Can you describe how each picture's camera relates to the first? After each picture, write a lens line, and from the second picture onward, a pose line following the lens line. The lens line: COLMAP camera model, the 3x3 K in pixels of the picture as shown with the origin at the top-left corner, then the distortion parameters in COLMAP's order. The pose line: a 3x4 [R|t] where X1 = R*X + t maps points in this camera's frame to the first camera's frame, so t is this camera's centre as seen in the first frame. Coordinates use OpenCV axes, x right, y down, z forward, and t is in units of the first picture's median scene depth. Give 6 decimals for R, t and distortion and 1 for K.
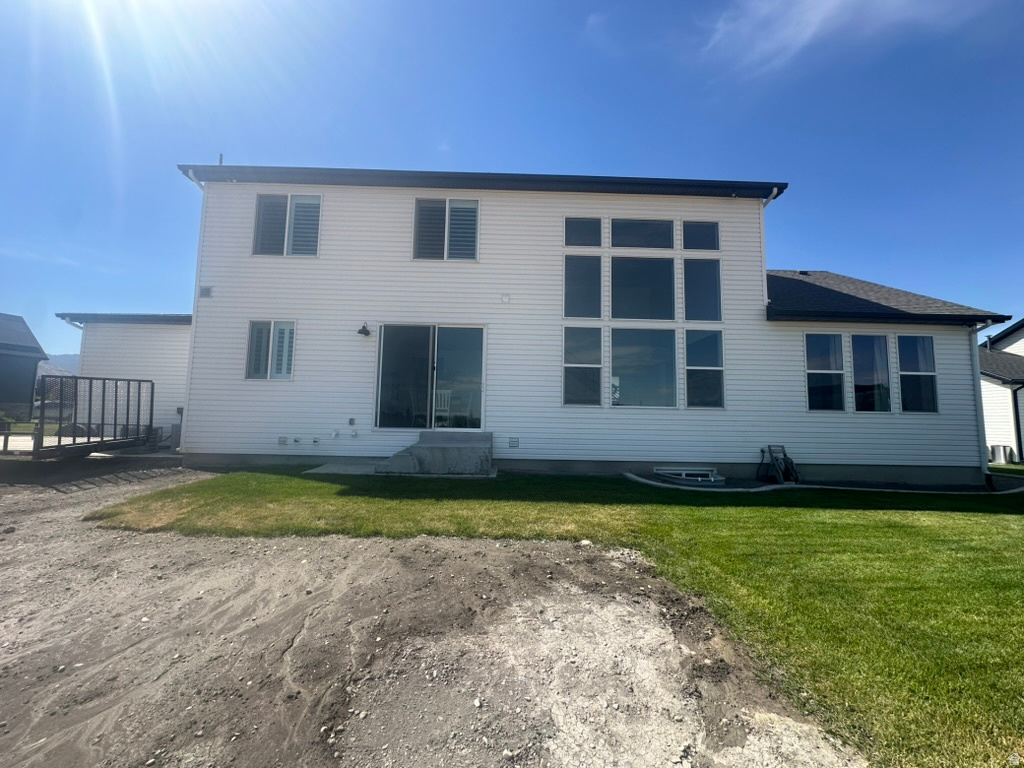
lens RADIAL K [[413.6, 0, 512.0], [0, 413.6, 384.0], [0, 0, 1]] dist [-0.000853, 0.000015]
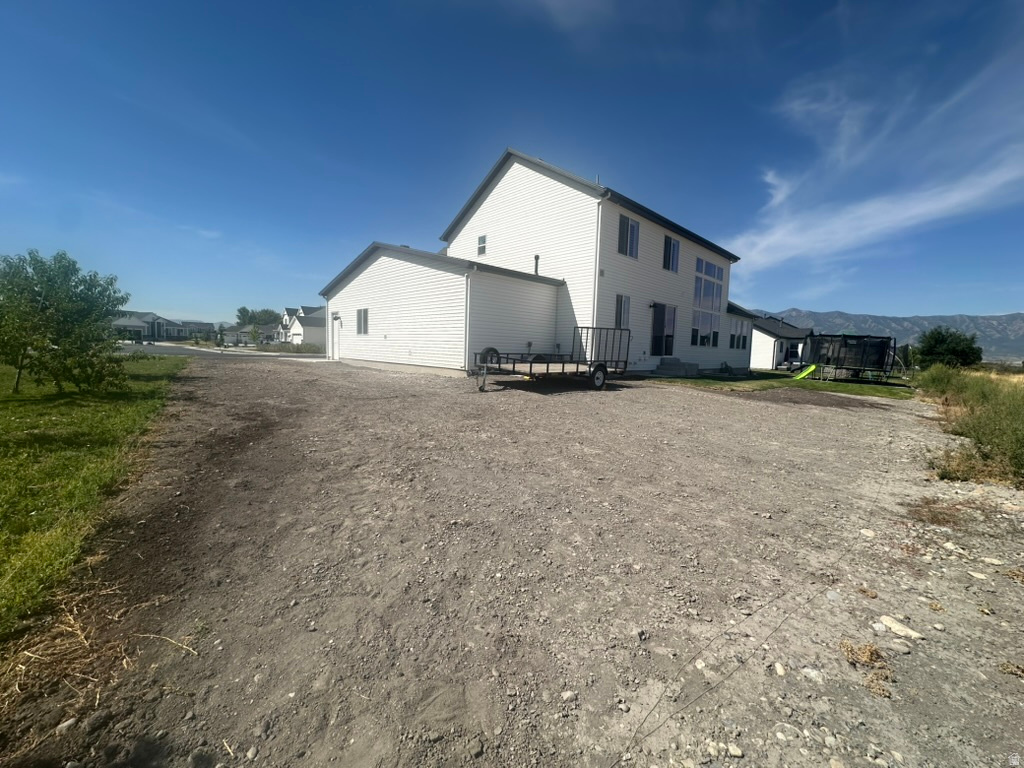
lens RADIAL K [[413.6, 0, 512.0], [0, 413.6, 384.0], [0, 0, 1]] dist [-0.000853, 0.000015]
pose [[0.732067, -0.054005, 0.679089, -2.127835], [-0.090512, 0.980304, 0.175533, -0.048296], [-0.675193, -0.189968, 0.712760, 0.001978]]
